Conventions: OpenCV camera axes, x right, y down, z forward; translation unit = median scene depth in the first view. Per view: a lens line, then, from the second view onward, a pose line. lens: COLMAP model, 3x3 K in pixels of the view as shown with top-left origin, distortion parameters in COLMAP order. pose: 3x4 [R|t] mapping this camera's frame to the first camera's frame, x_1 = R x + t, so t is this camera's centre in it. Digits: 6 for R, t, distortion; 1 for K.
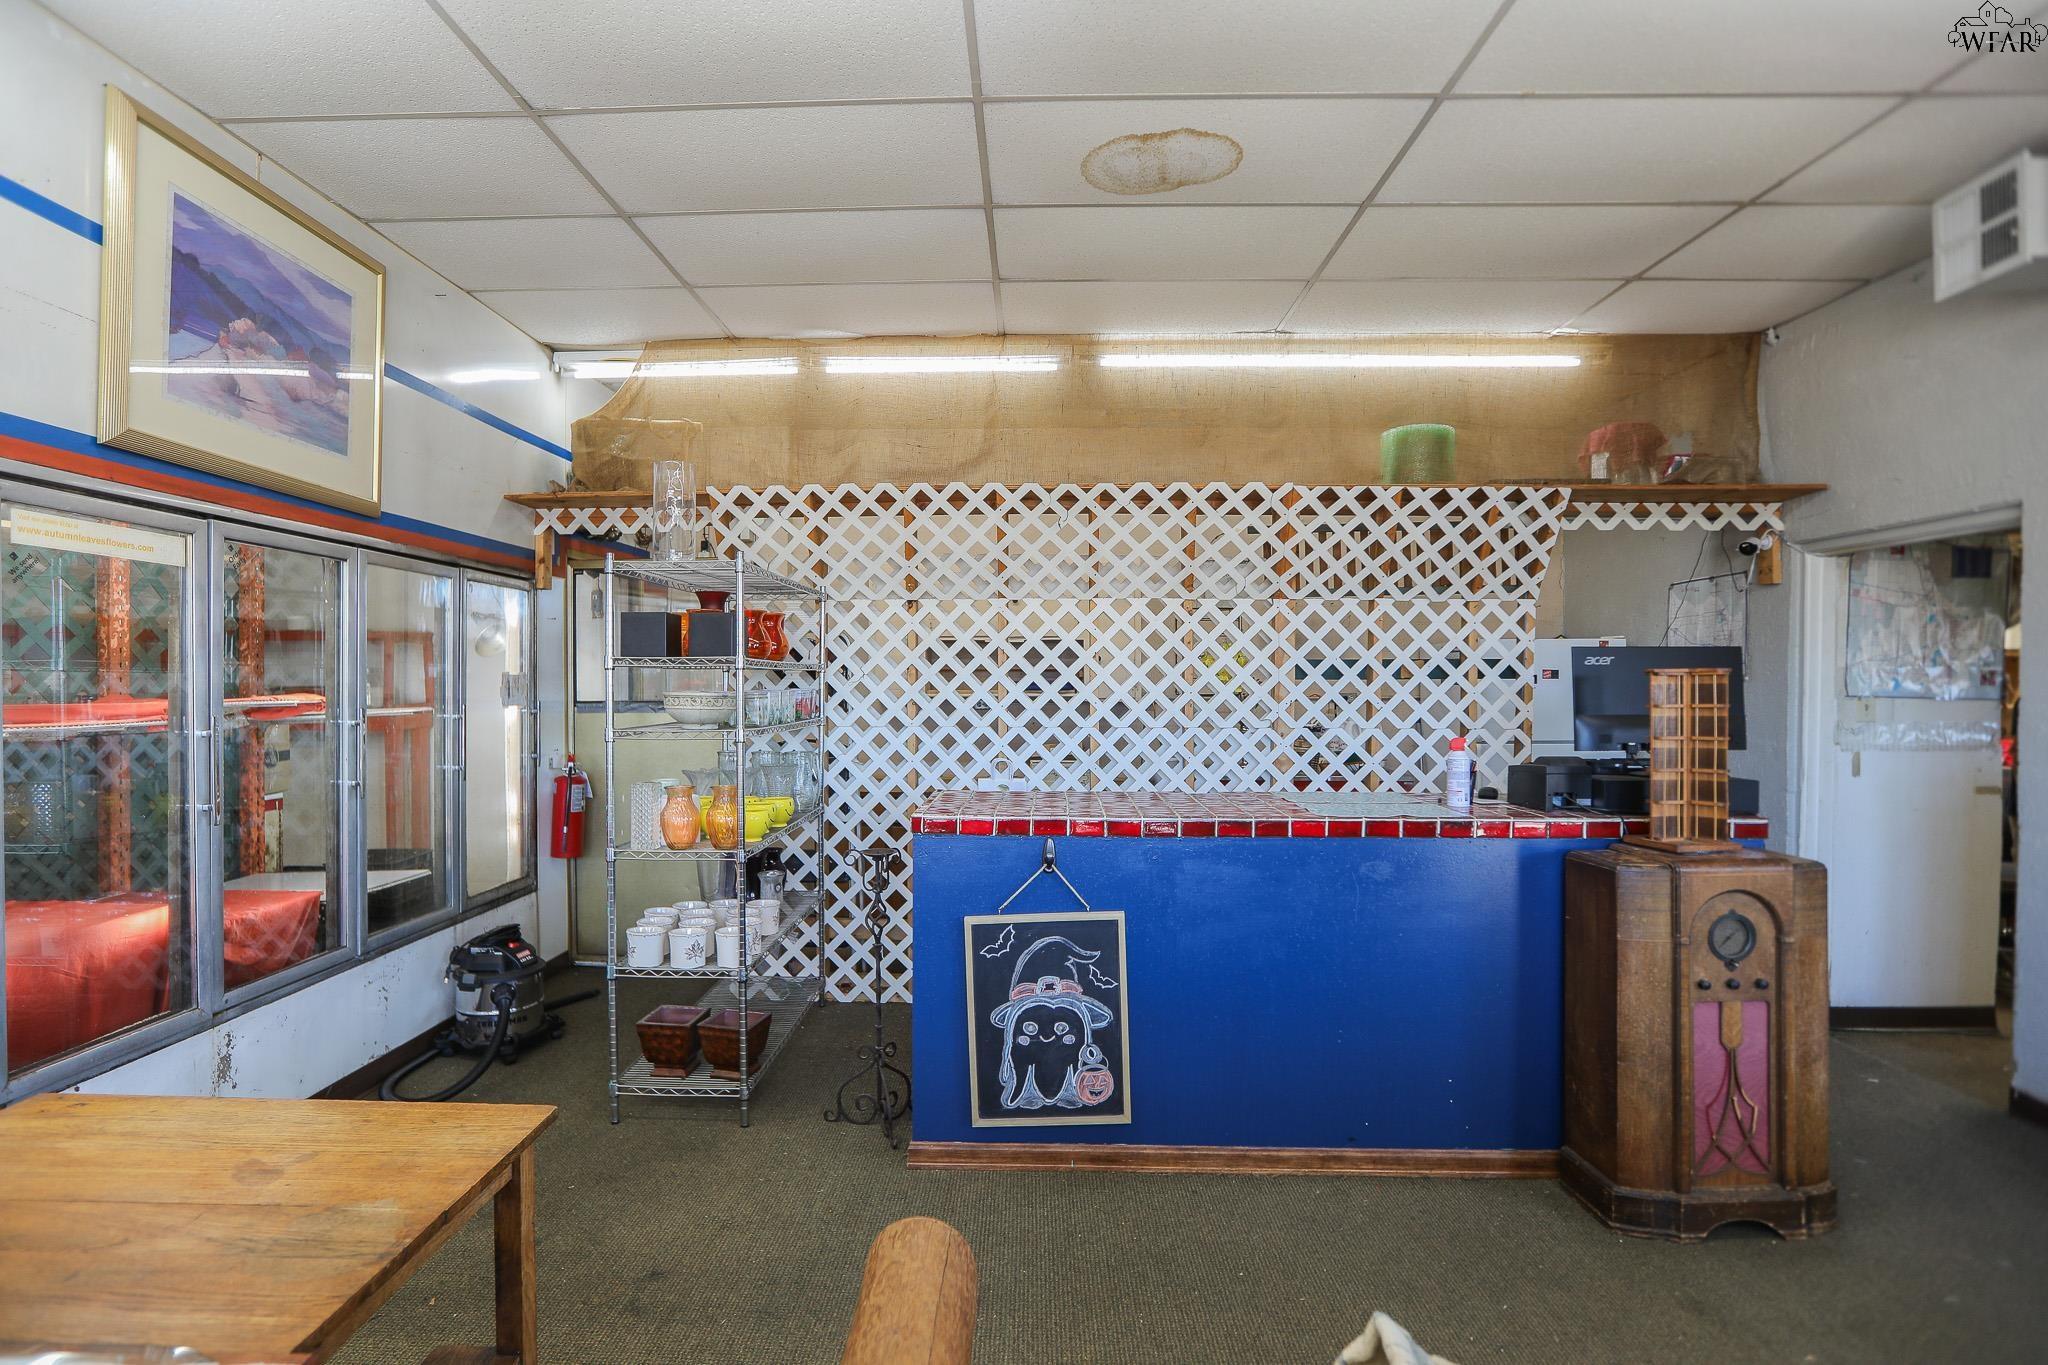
lens RADIAL K [[998.4, 0, 1024.0], [0, 998.4, 682.5], [0, 0, 1]] dist [-0.064506, 0.029295]
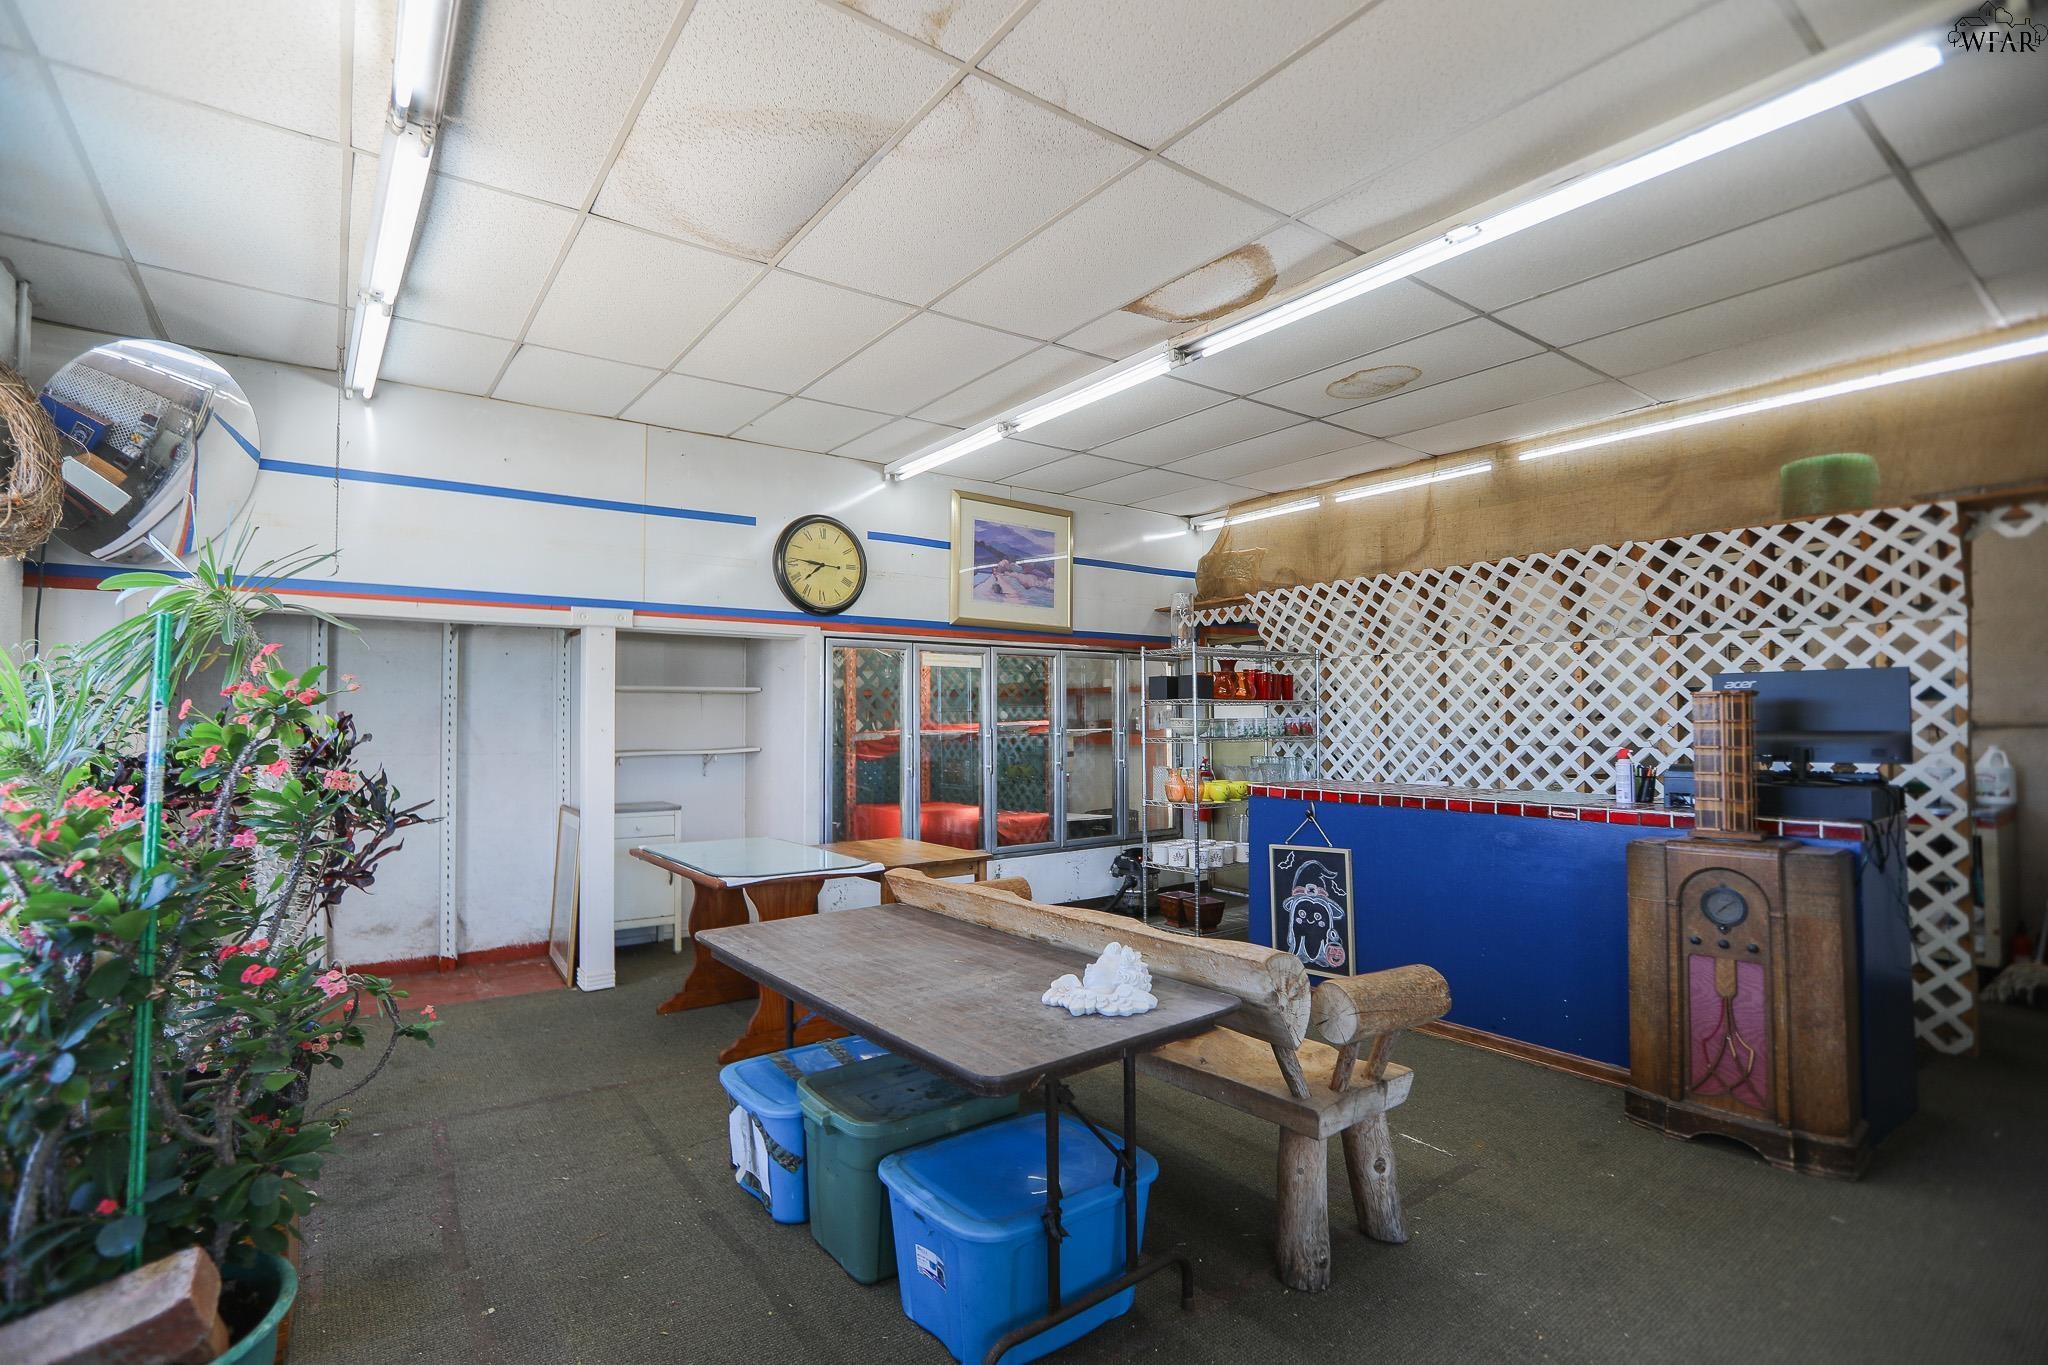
lens RADIAL K [[998.4, 0, 1024.0], [0, 998.4, 682.5], [0, 0, 1]] dist [-0.064506, 0.029295]
pose [[0.619860, -0.036302, -0.783872, 1.053613], [0.004113, 0.999066, -0.043016, 0.024355], [0.784701, 0.023439, 0.619431, -0.432444]]
